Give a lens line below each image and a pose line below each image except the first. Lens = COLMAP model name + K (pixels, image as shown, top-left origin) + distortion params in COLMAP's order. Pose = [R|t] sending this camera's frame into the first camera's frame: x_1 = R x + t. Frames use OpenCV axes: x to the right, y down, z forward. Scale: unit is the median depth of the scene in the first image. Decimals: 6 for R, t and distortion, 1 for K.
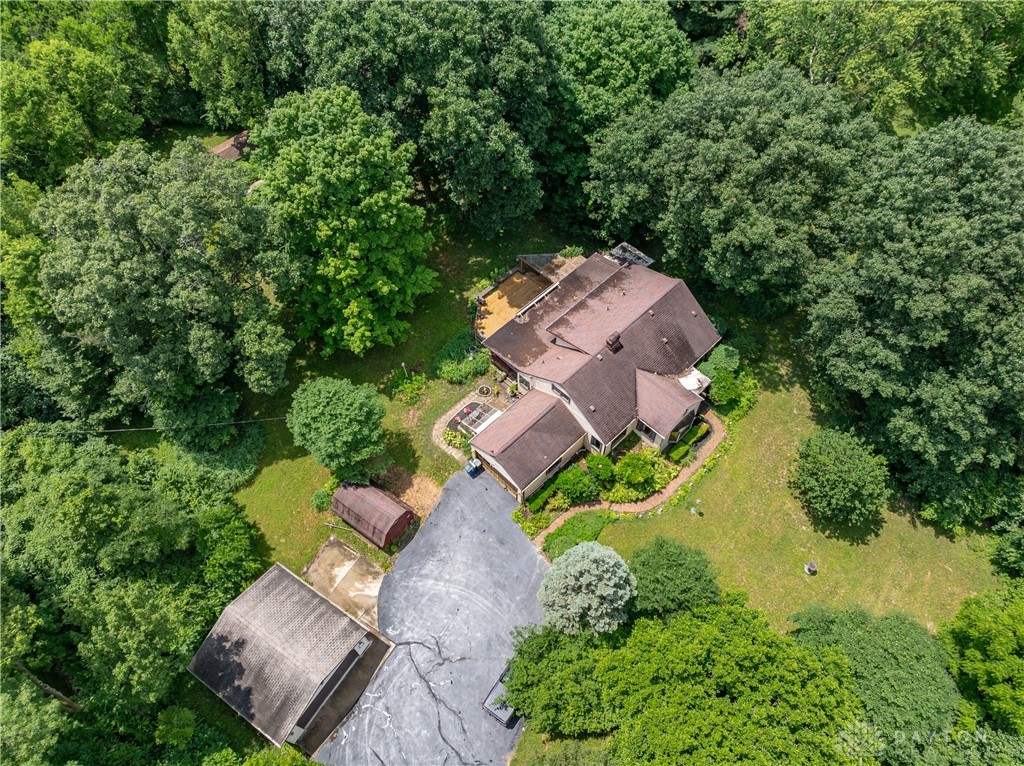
lens RADIAL K [[717.7, 0, 508.7], [0, 717.7, 382.9], [0, 0, 1]] dist [-0.036254, 0.023926]
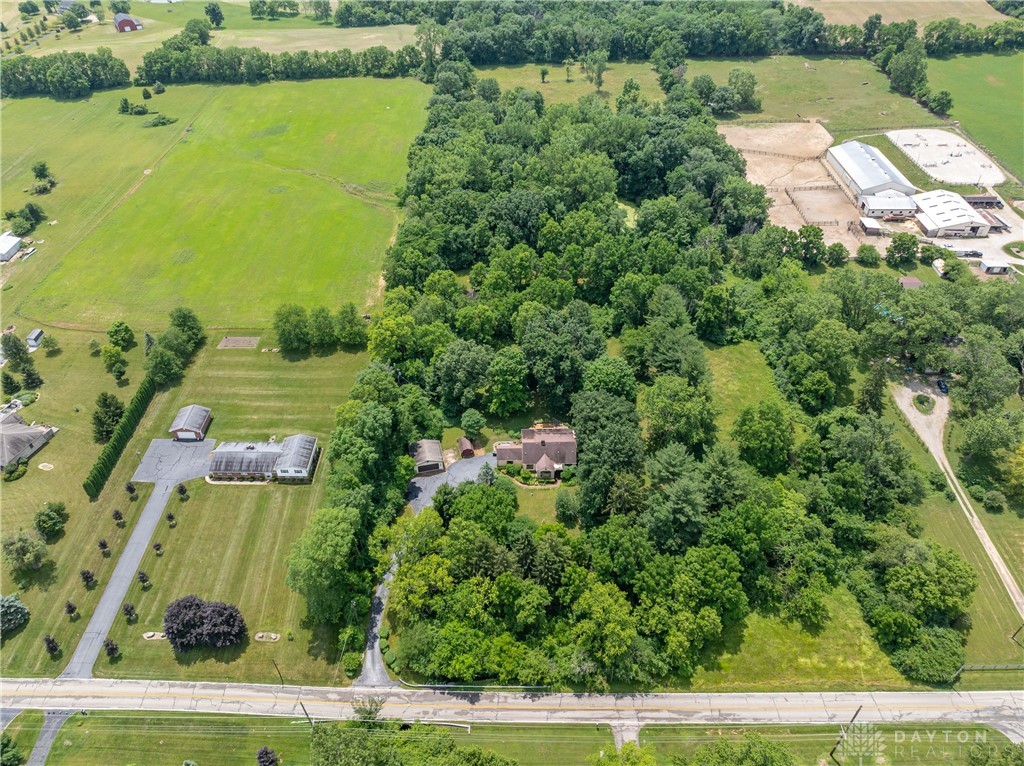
lens RADIAL K [[737.6, 0, 494.6], [0, 737.6, 396.5], [0, 0, 1]] dist [-0.031163, 0.018540]
pose [[0.715742, 0.452466, -0.531966, 1.803690], [-0.579649, 0.809751, -0.091160, 0.227079], [0.389513, 0.373600, 0.841845, -2.222208]]
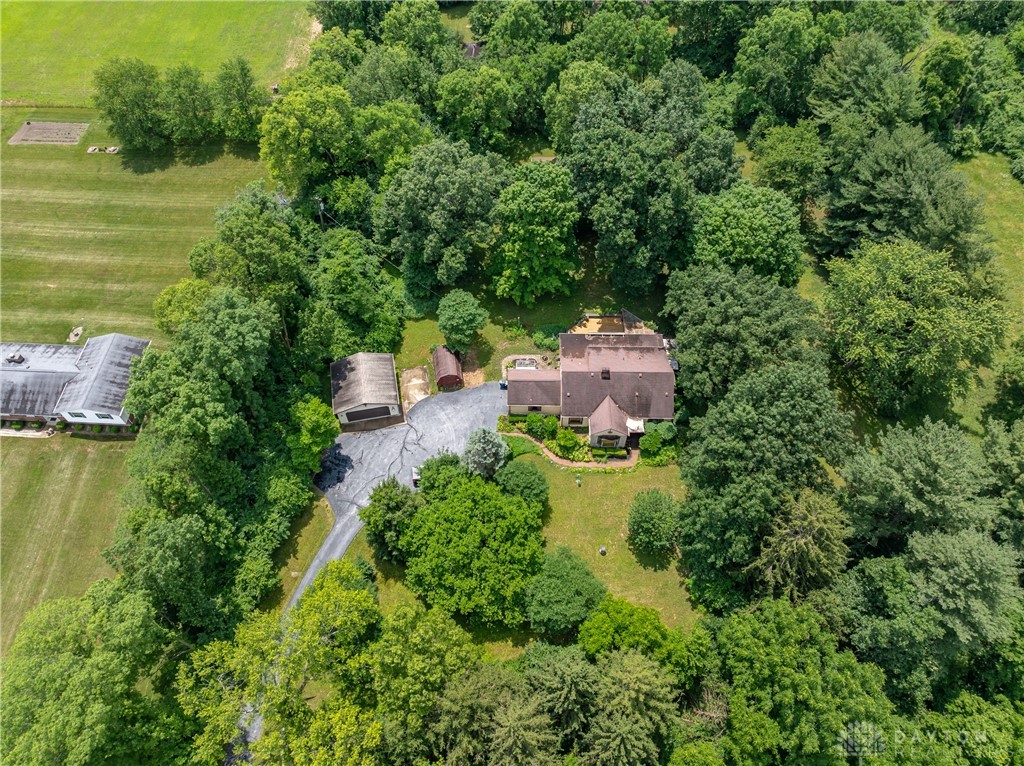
lens RADIAL K [[717.7, 0, 507.3], [0, 717.7, 384.1], [0, 0, 1]] dist [-0.036254, 0.023926]
pose [[0.700265, 0.595107, -0.394305, 0.664875], [-0.599630, 0.790058, 0.127486, -0.113238], [0.387392, 0.147163, 0.910094, -0.607459]]
